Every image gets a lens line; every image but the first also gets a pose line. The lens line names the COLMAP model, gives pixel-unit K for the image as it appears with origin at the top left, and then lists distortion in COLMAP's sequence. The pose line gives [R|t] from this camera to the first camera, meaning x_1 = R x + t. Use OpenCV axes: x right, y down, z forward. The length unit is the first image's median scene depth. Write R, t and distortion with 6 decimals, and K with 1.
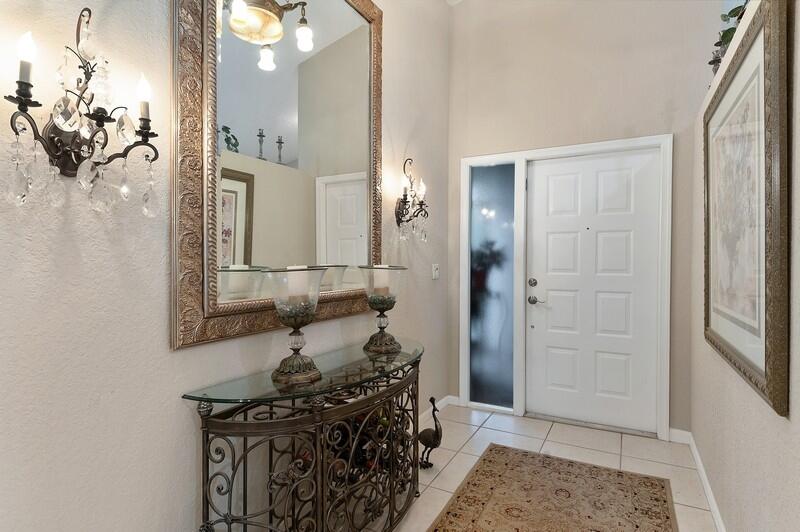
lens RADIAL K [[426.4, 0, 400.0], [0, 426.4, 266.0], [0, 0, 1]] dist [-0.000820, -0.000062]
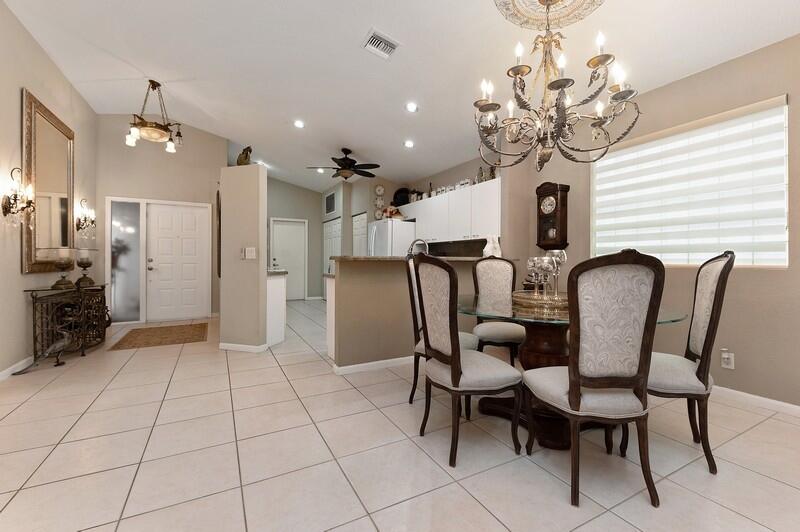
lens RADIAL K [[337.5, 0, 400.0], [0, 337.5, 266.0], [0, 0, 1]] dist [0.001476, 0.000138]
pose [[0.553772, -0.013114, 0.832565, -0.422309], [-0.000545, 0.999870, 0.016112, 0.040403], [-0.832668, -0.009376, 0.553692, -1.021003]]
